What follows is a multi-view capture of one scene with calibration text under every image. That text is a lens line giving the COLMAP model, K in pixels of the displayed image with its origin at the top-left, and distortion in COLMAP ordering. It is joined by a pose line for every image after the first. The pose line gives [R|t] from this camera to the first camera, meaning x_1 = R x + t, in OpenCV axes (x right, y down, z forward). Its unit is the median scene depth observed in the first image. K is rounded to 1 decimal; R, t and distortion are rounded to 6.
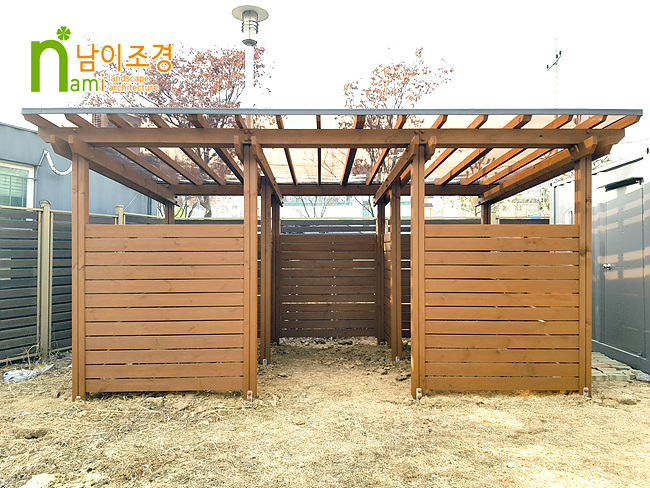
lens RADIAL K [[504.3, 0, 320.3], [0, 504.3, 247.2], [0, 0, 1]] dist [0.032030, -0.053534]
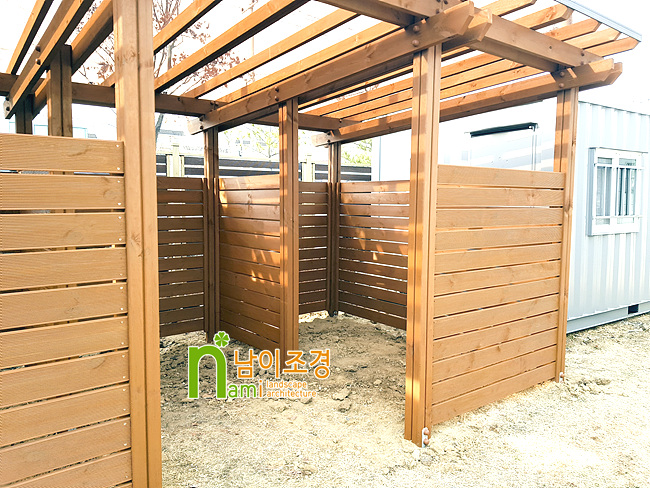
lens RADIAL K [[504.3, 0, 326.4], [0, 504.3, 241.8], [0, 0, 1]] dist [0.032030, -0.053534]
pose [[0.796148, -0.048401, 0.603163, -0.263781], [-0.006938, 0.996000, 0.089082, -0.004828], [-0.605062, -0.075107, 0.792628, 0.589465]]
